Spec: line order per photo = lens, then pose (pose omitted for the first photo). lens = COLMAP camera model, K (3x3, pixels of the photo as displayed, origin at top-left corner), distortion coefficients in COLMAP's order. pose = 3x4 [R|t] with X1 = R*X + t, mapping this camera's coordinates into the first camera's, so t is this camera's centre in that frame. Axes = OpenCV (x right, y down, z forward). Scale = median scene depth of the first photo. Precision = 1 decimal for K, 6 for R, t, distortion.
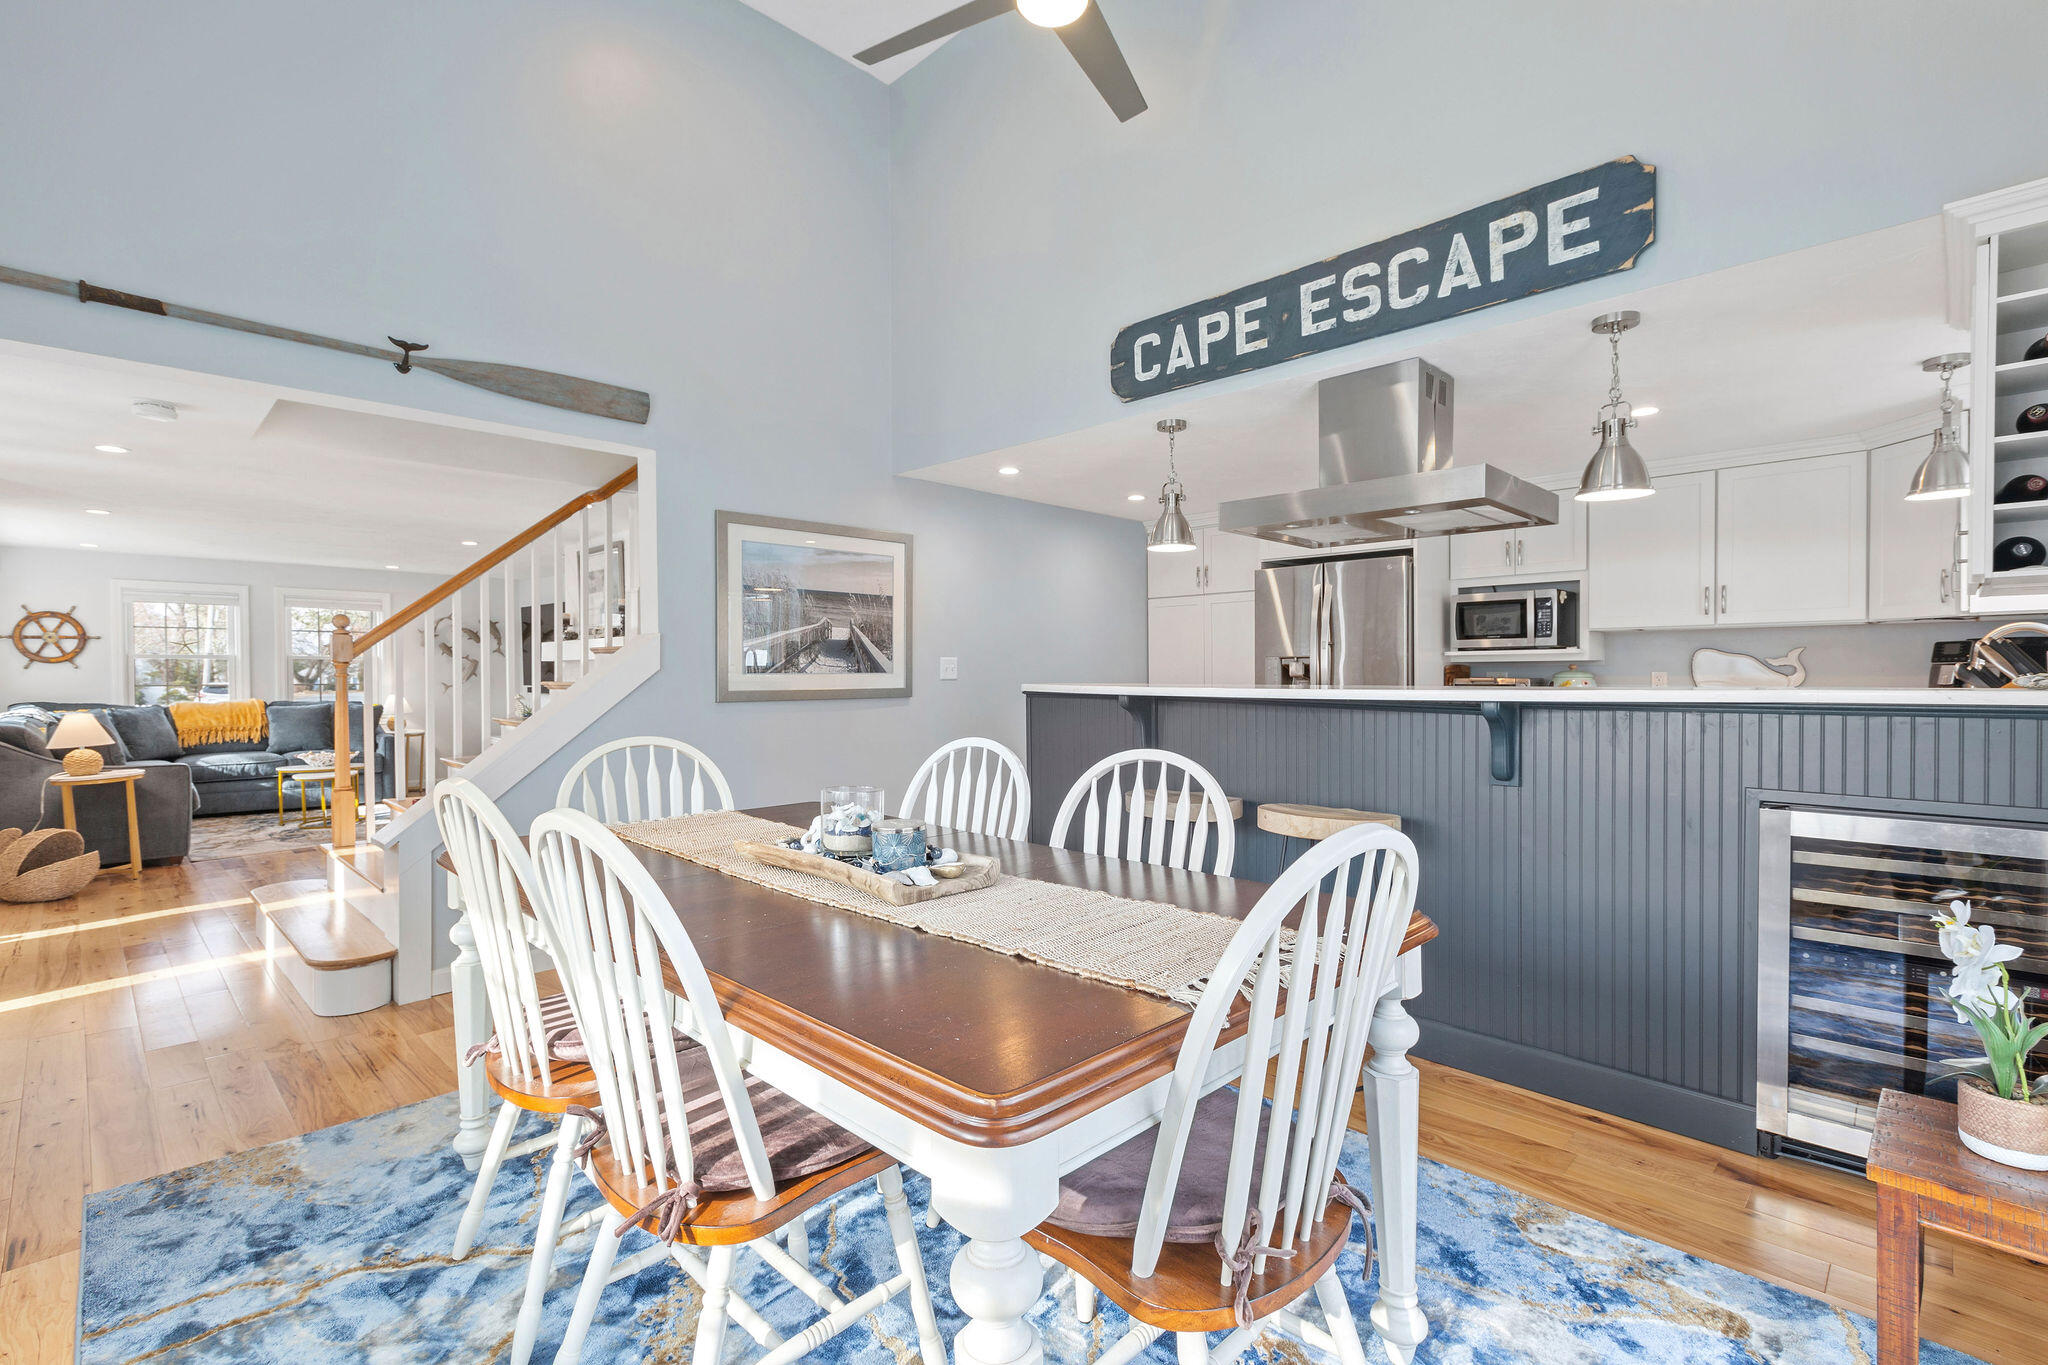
lens RADIAL K [[924.9, 0, 1003.5], [0, 924.9, 692.0], [0, 0, 1]] dist [0.004970, -0.002366]
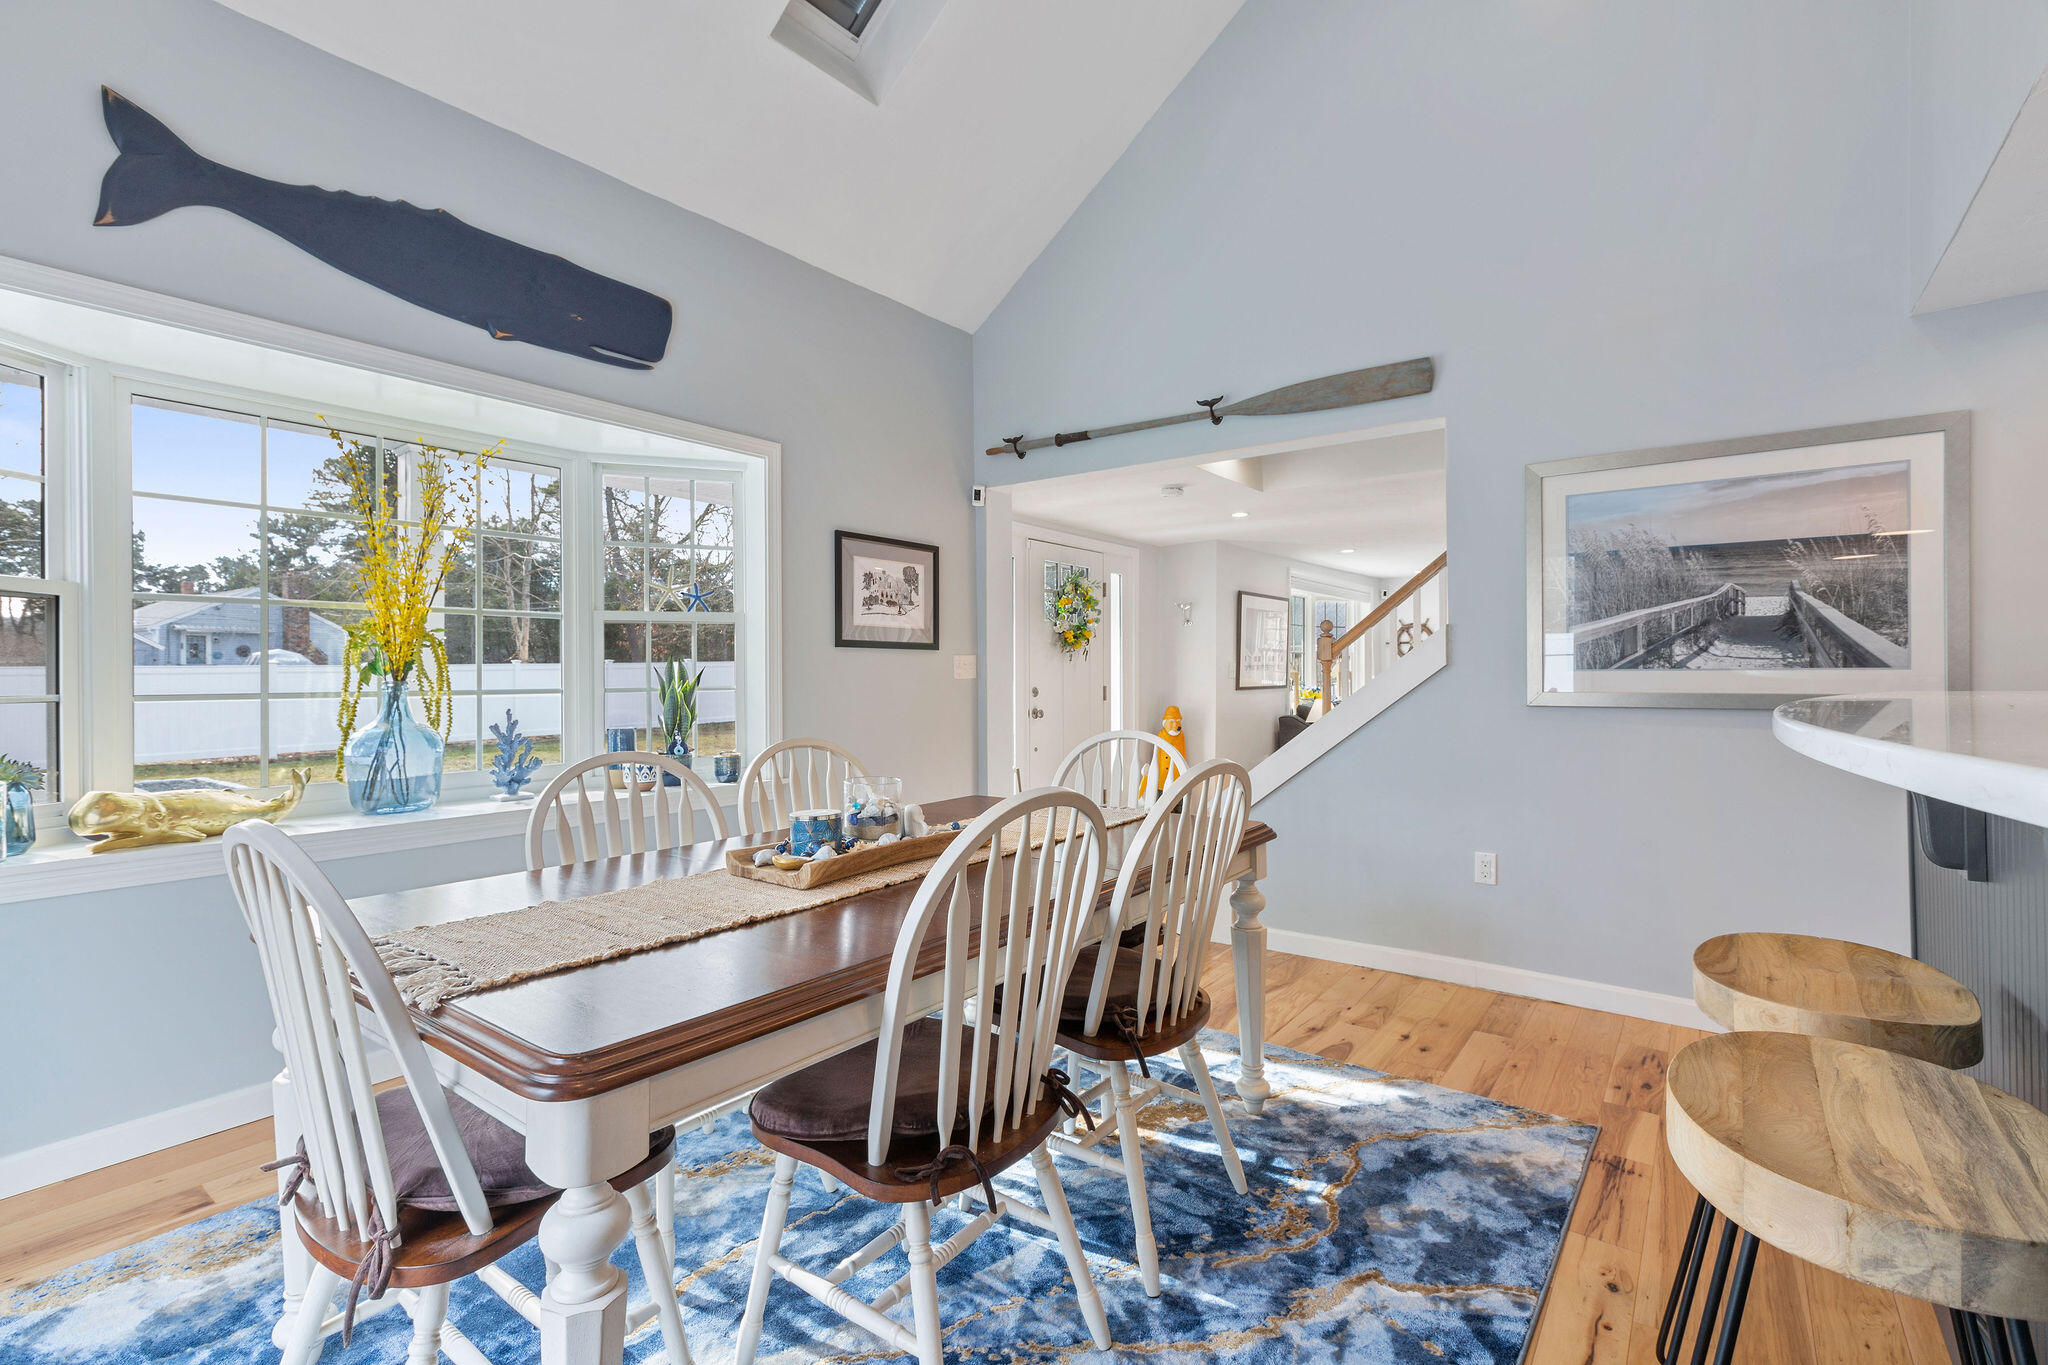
lens RADIAL K [[924.9, 0, 1026.9], [0, 924.9, 667.9], [0, 0, 1]] dist [0.004970, -0.002366]
pose [[0.163230, -0.003737, -0.986581, 0.511862], [-0.015675, 0.999857, -0.006380, -0.012474], [0.986463, 0.016506, 0.163148, 0.560898]]
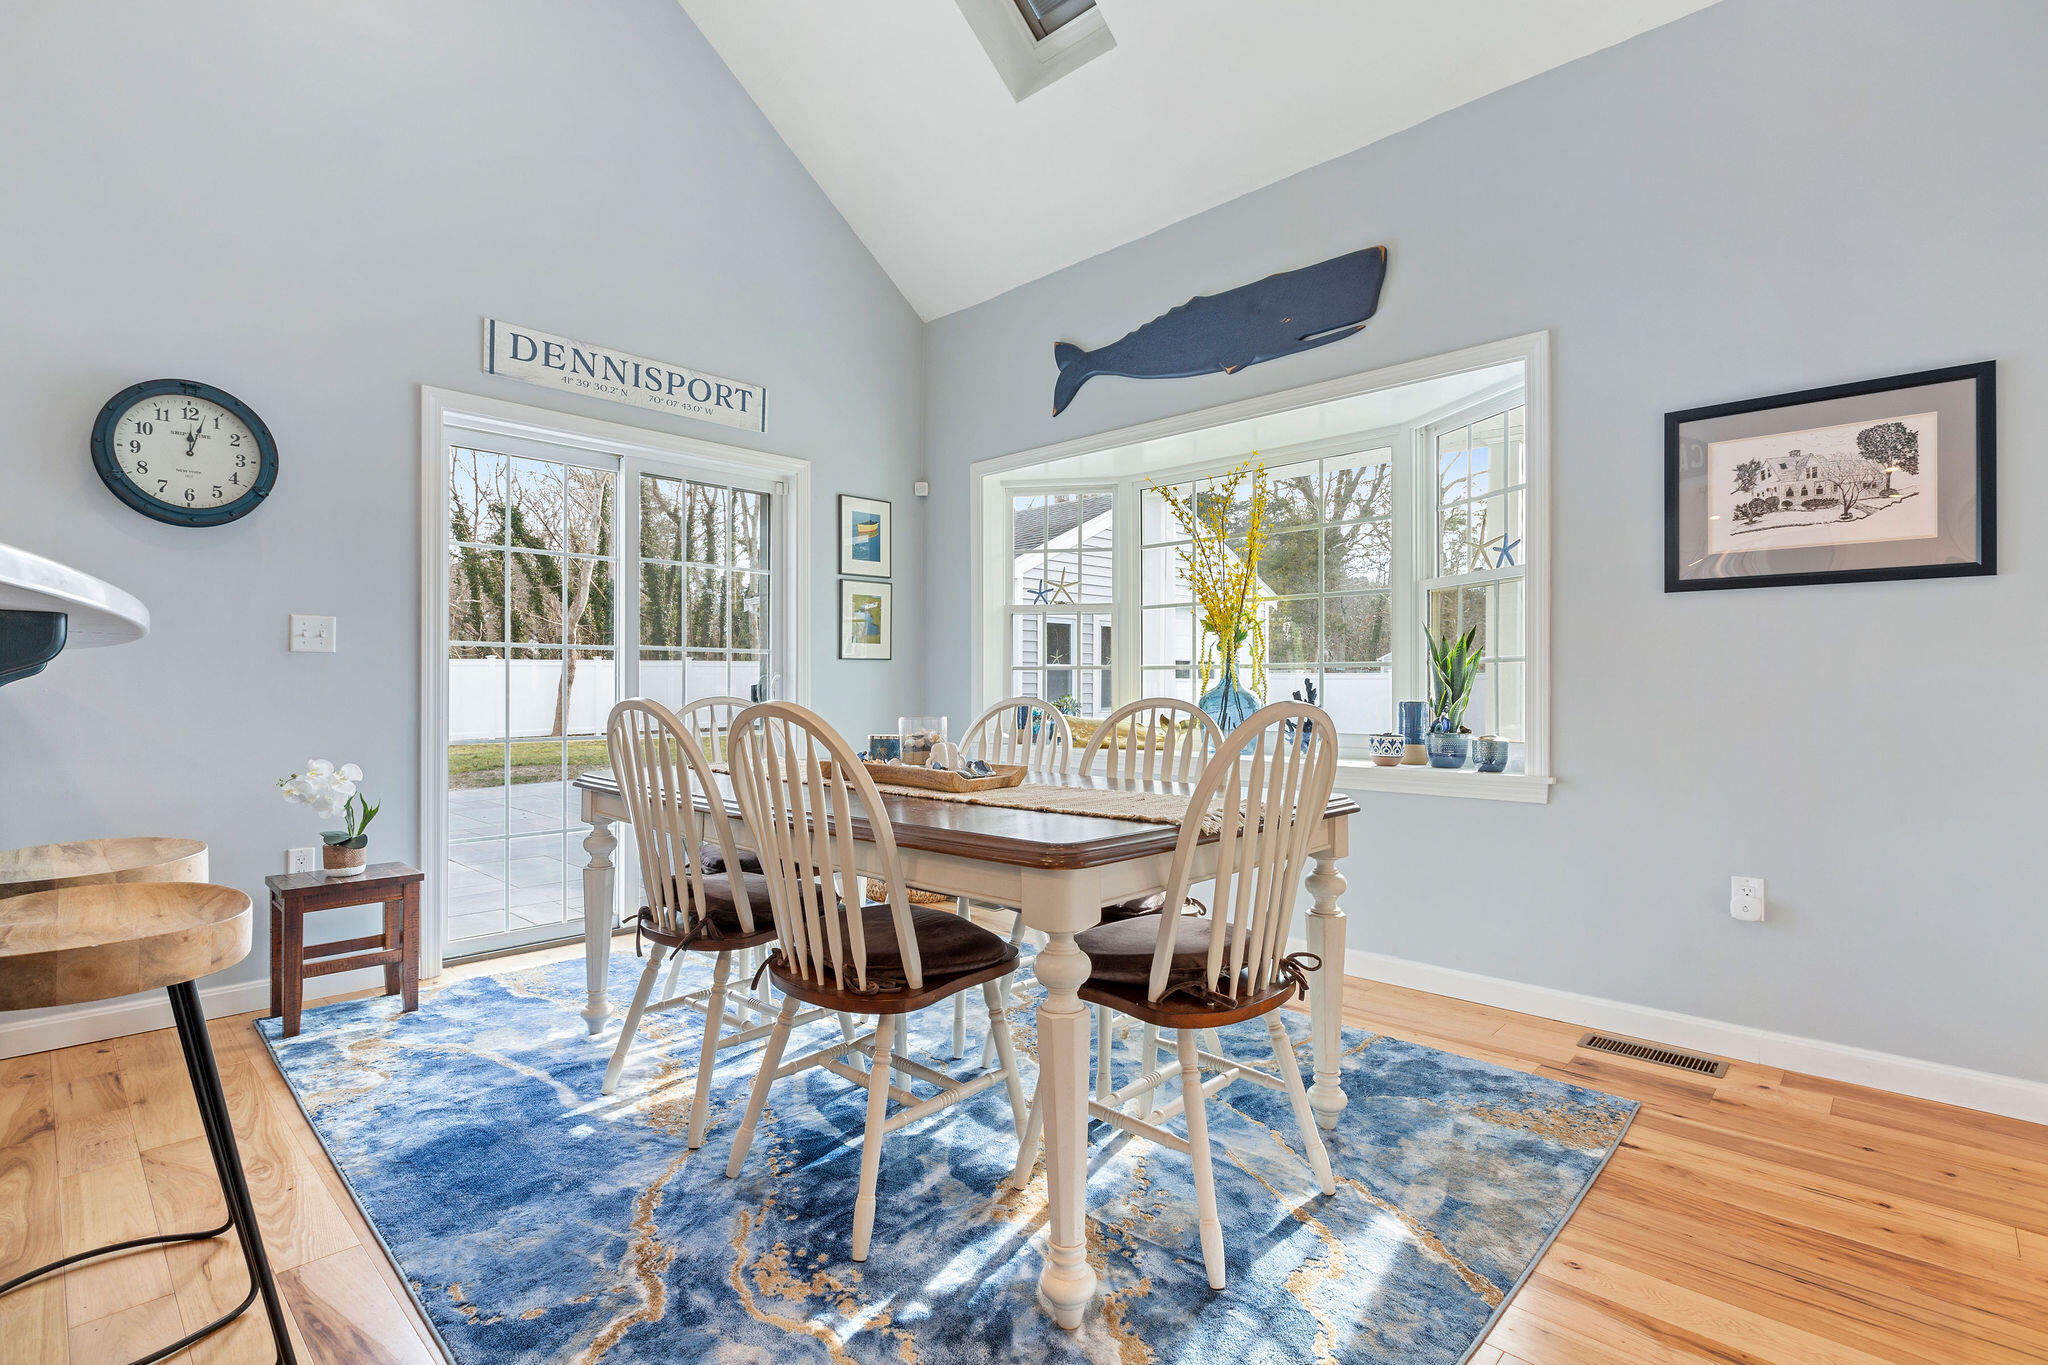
lens RADIAL K [[967.1, 0, 1015.1], [0, 967.1, 680.0], [0, 0, 1]] dist [-0.001123, -0.002354]
pose [[-0.999427, 0.002637, -0.033751, -0.137322], [0.002104, 0.999873, 0.015807, 0.016545], [0.033788, 0.015727, -0.999305, 1.316305]]
